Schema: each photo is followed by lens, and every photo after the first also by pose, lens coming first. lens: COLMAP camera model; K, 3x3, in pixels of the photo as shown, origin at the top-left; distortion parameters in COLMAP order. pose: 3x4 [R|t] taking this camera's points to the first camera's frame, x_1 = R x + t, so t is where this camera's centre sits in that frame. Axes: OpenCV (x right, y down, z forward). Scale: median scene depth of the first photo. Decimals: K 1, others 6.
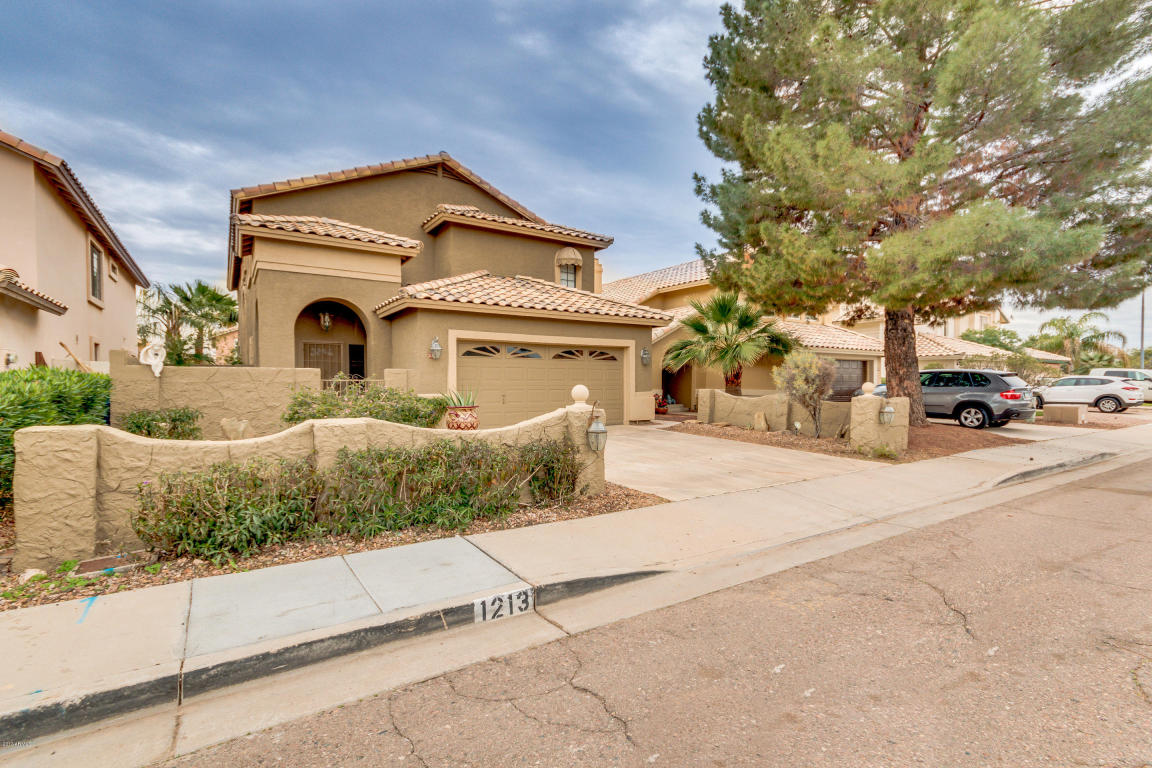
lens RADIAL K [[539.7, 0, 579.8], [0, 539.7, 404.2], [0, 0, 1]] dist [0.001286, 0.000216]
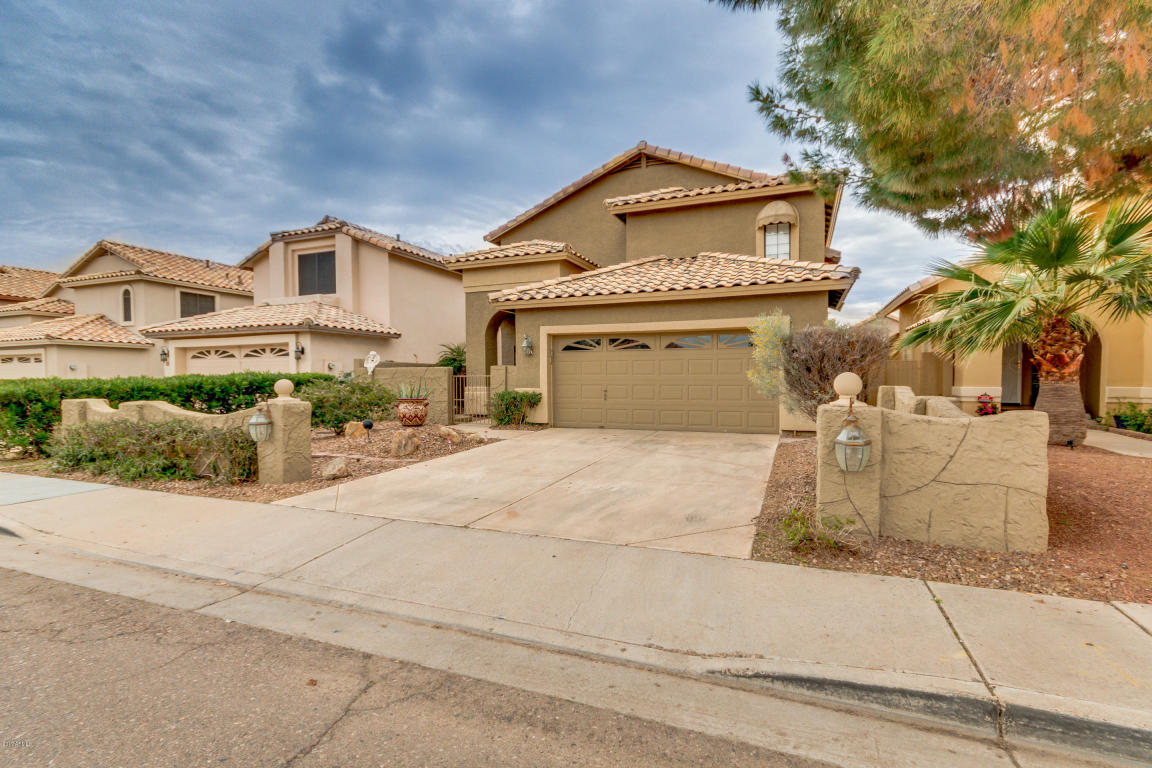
lens RADIAL K [[548.2, 0, 587.5], [0, 548.2, 385.6], [0, 0, 1]] dist [0.000543, 0.000402]
pose [[0.563751, 0.009941, -0.825885, 0.697280], [-0.029397, 0.999536, -0.008036, -0.019698], [0.825422, 0.028809, 0.563781, 0.501468]]
